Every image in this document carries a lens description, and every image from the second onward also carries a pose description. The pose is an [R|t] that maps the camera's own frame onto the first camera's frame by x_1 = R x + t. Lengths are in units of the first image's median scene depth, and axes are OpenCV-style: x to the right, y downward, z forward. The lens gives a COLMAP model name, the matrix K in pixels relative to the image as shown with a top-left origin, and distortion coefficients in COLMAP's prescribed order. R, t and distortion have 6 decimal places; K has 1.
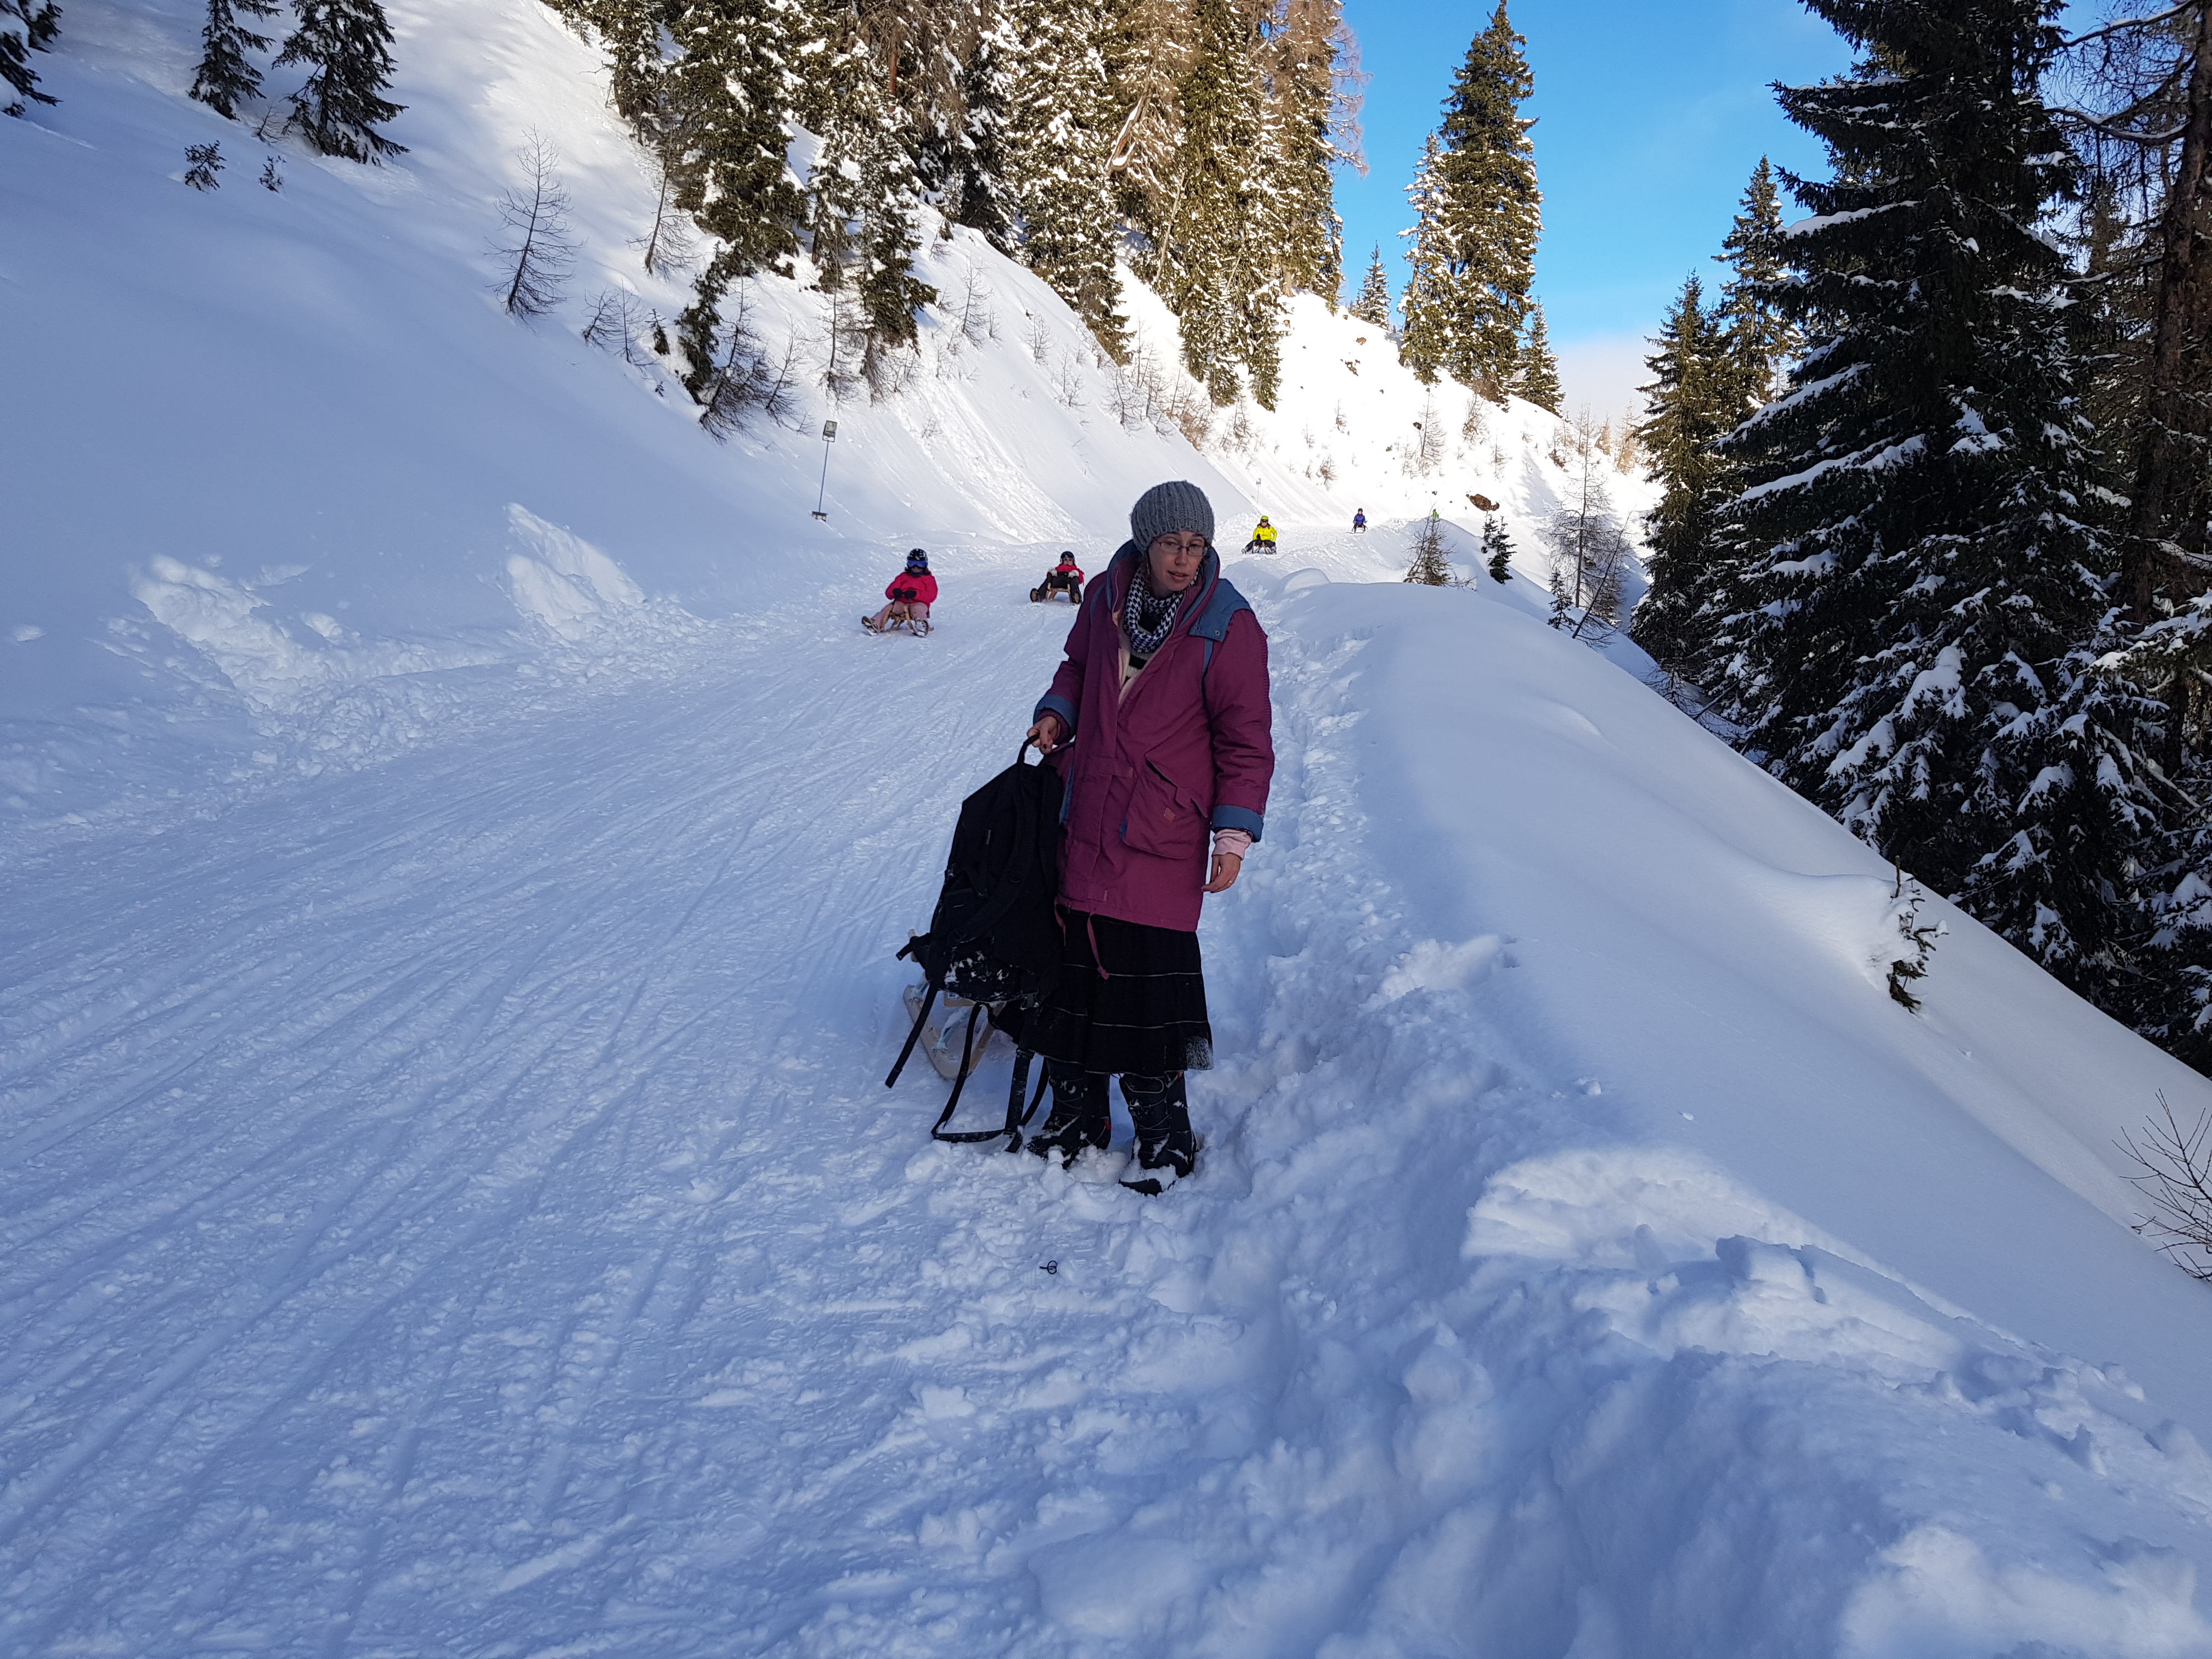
lens RADIAL K [[1730.8, 0, 1124.1], [0, 1730.8, 825.5], [0, 0, 1]] dist [0.094394, -0.139269]
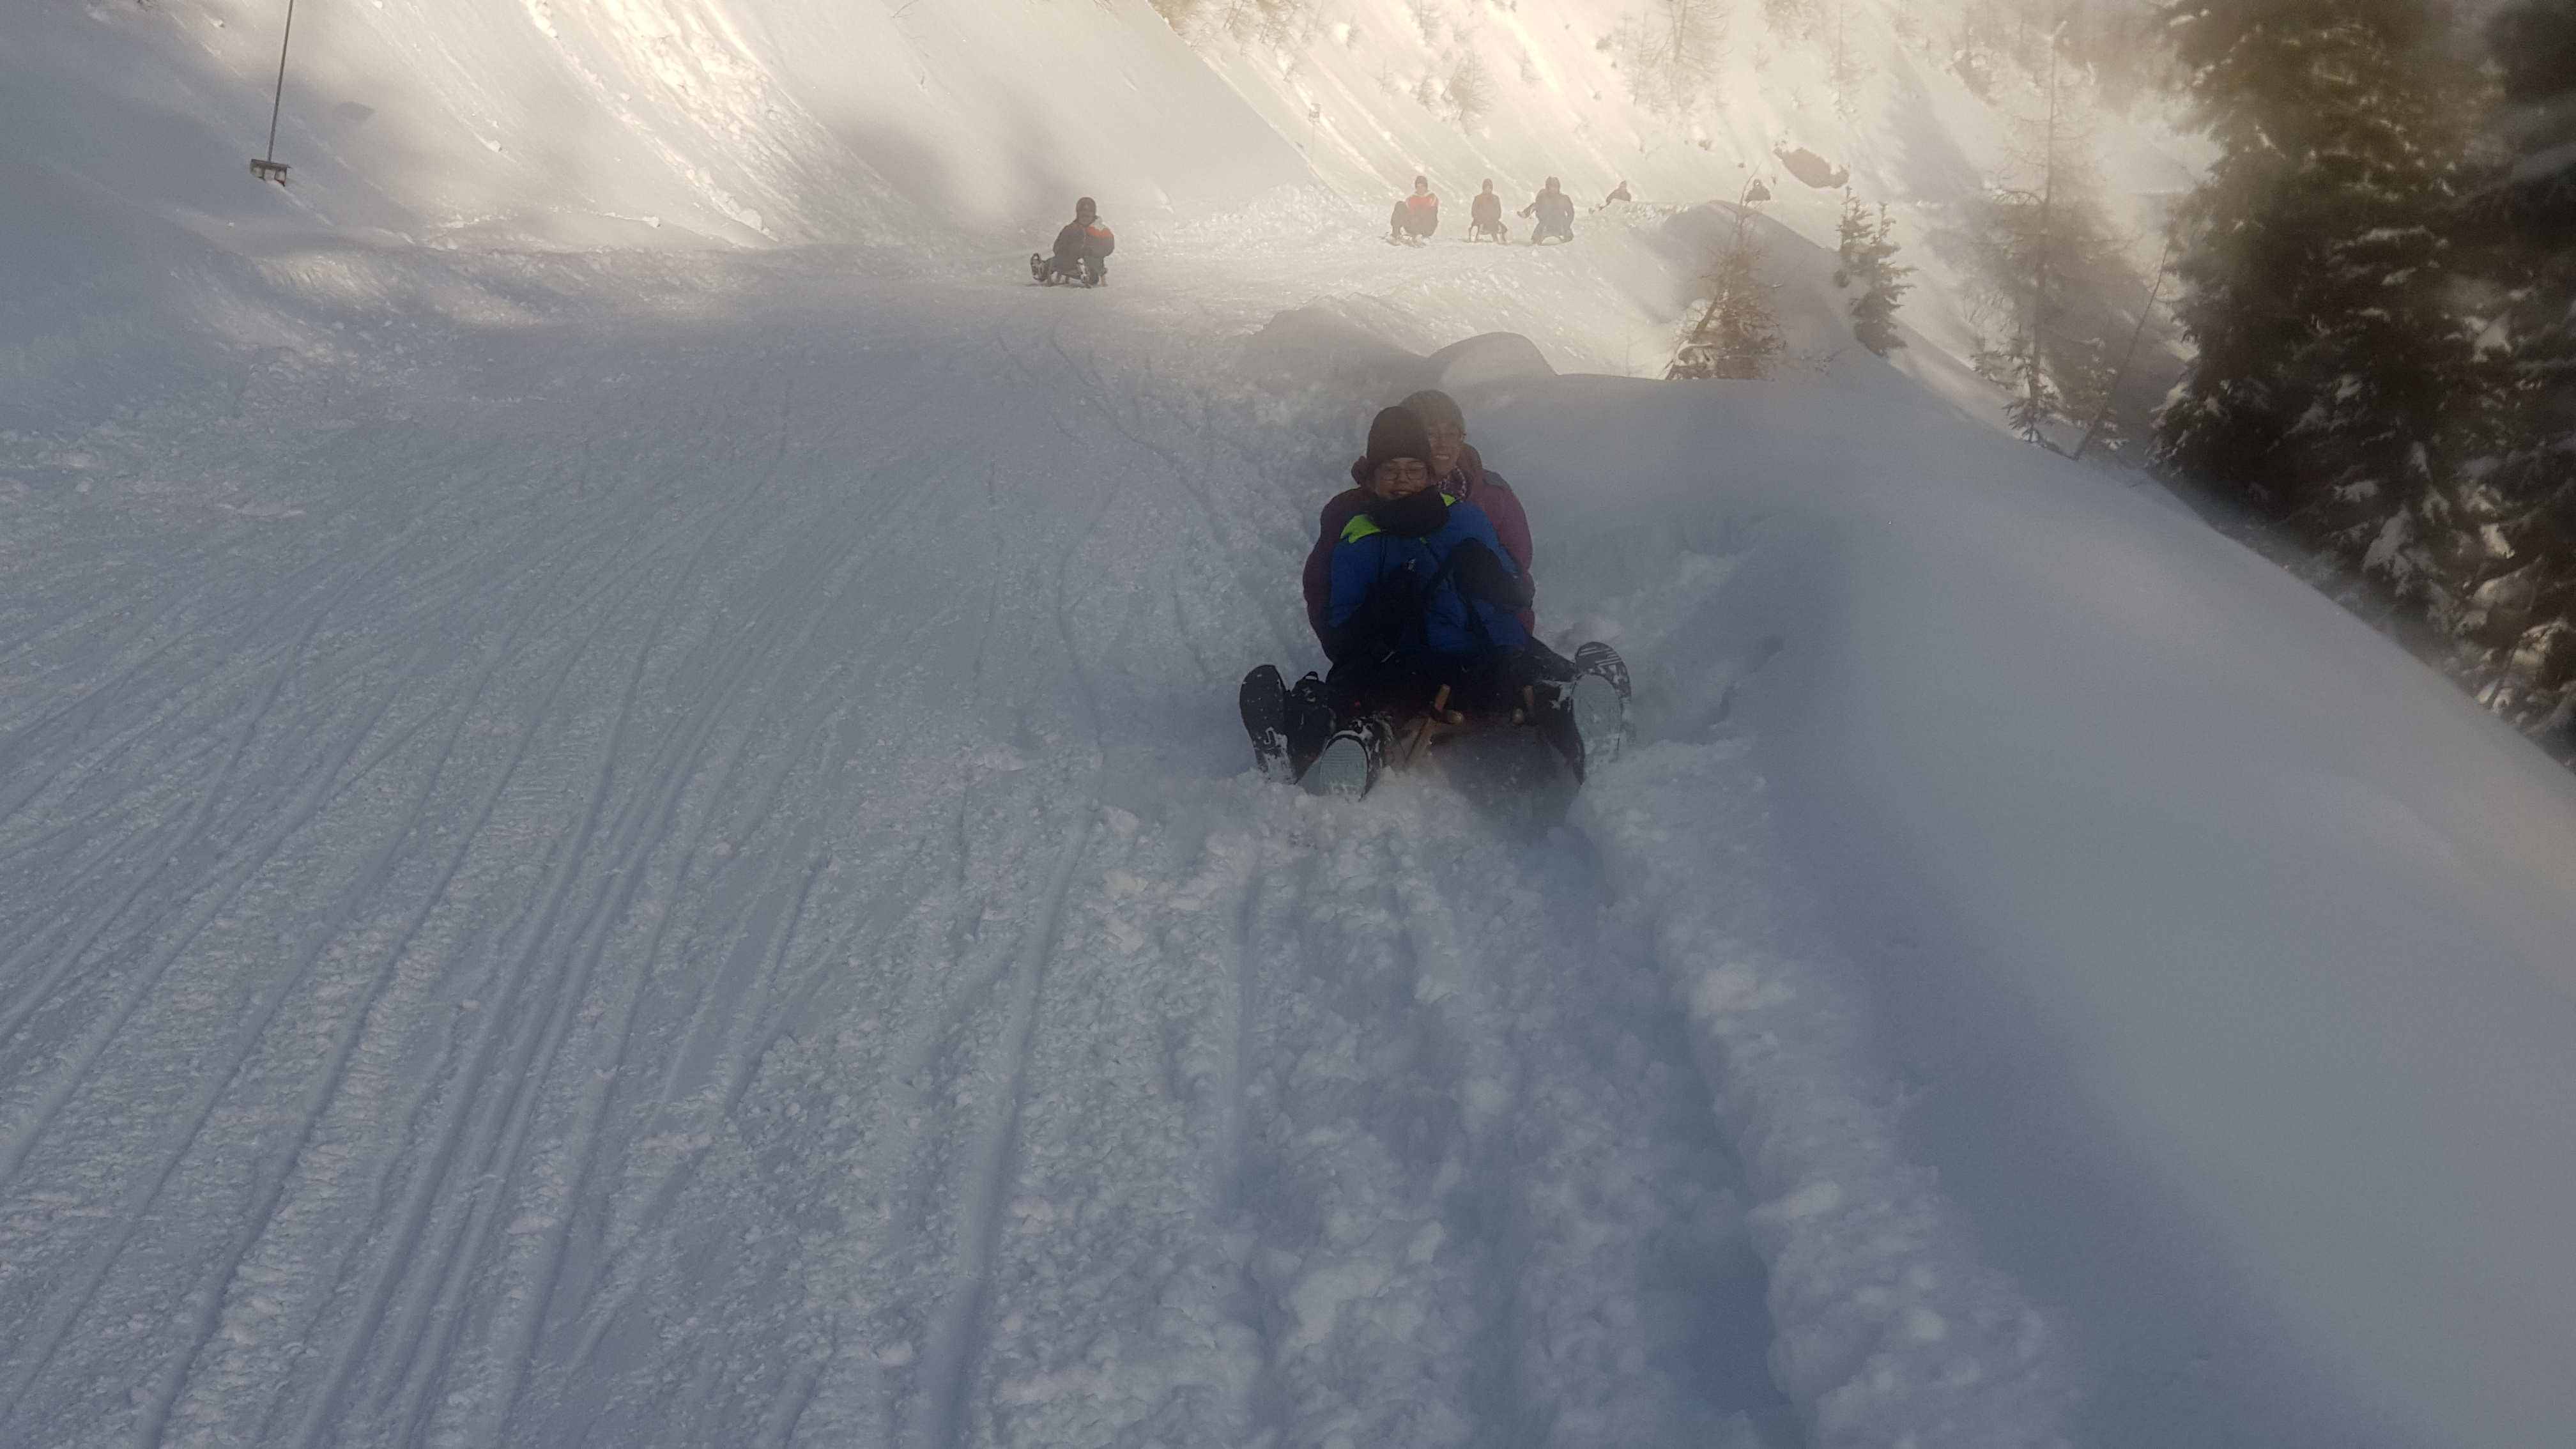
lens RADIAL K [[3647.2, 0, 1274.5], [0, 3647.2, 731.1], [0, 0, 1]] dist [0.204063, -0.726643]
pose [[0.996644, 0.007250, 0.081542, -0.008853], [-0.005097, 0.999634, -0.026580, -0.021458], [-0.081705, 0.026076, 0.996315, 0.105420]]
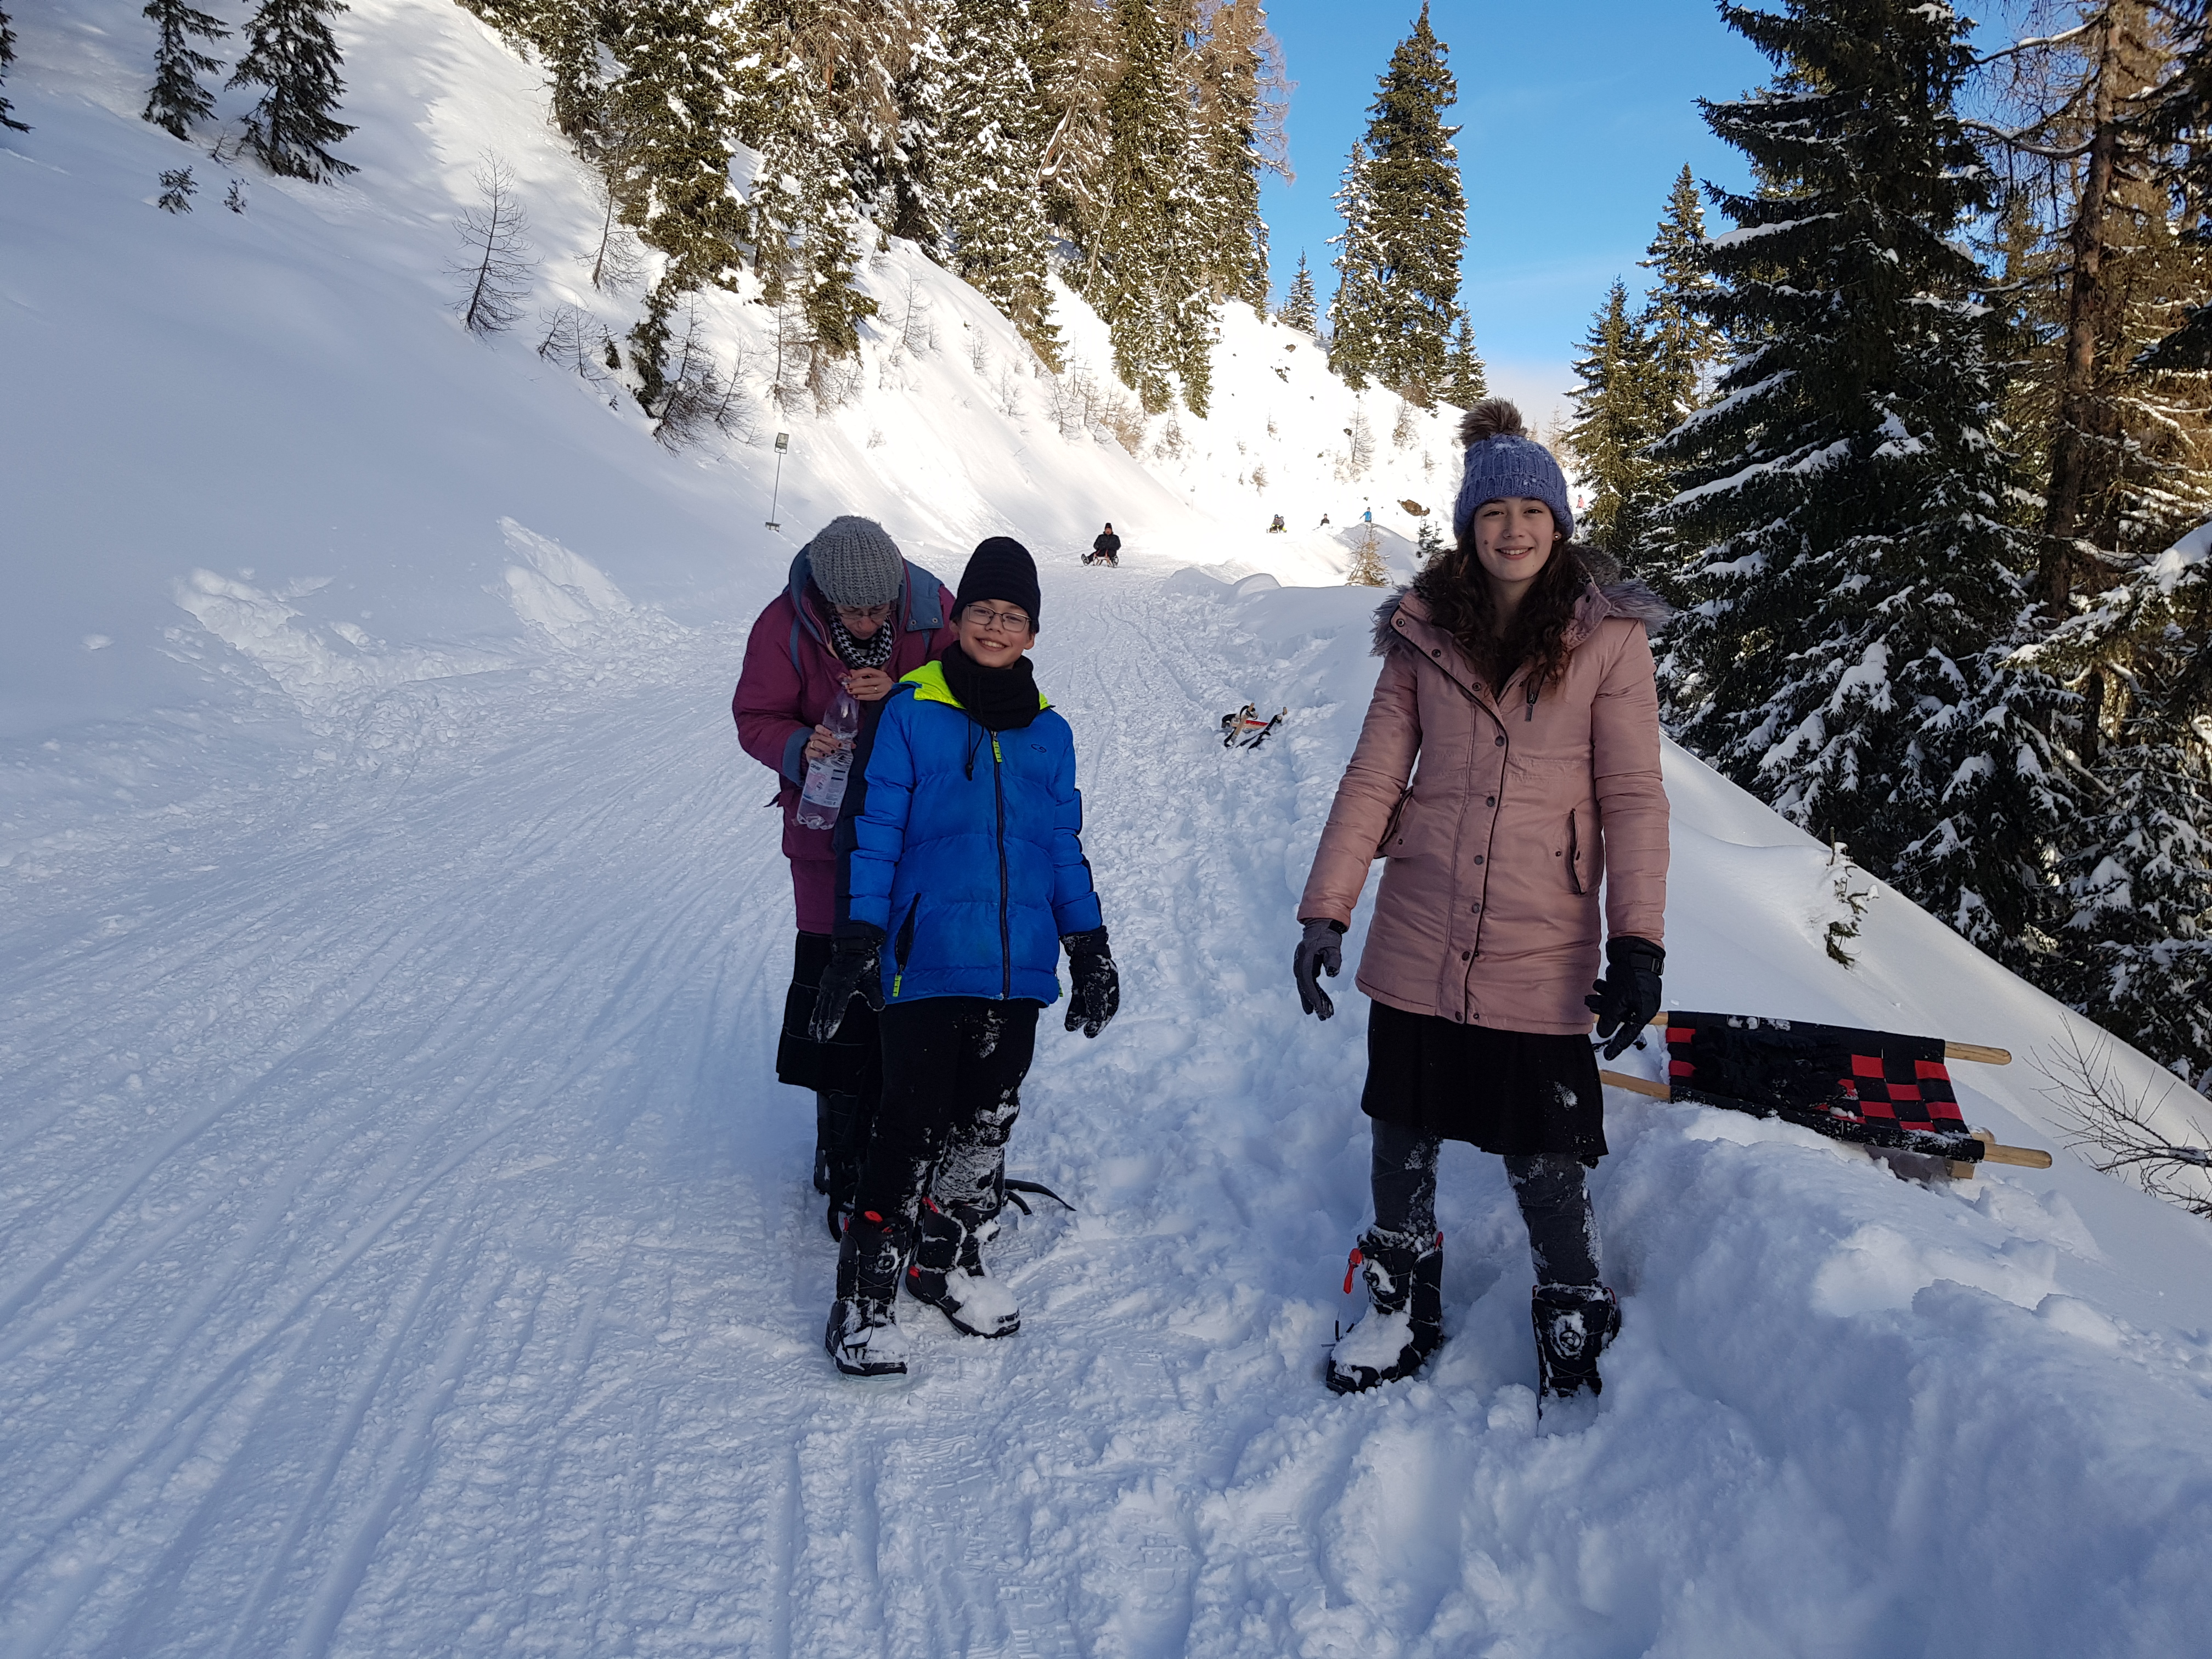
lens RADIAL K [[1766.6, 0, 1073.7], [0, 1766.6, 835.7], [0, 0, 1]] dist [0.109898, -0.182229]
pose [[0.999737, -0.011746, 0.019713, -0.017959], [0.011786, 0.999929, -0.001917, 0.005719], [-0.019689, 0.002149, 0.999804, -0.035016]]
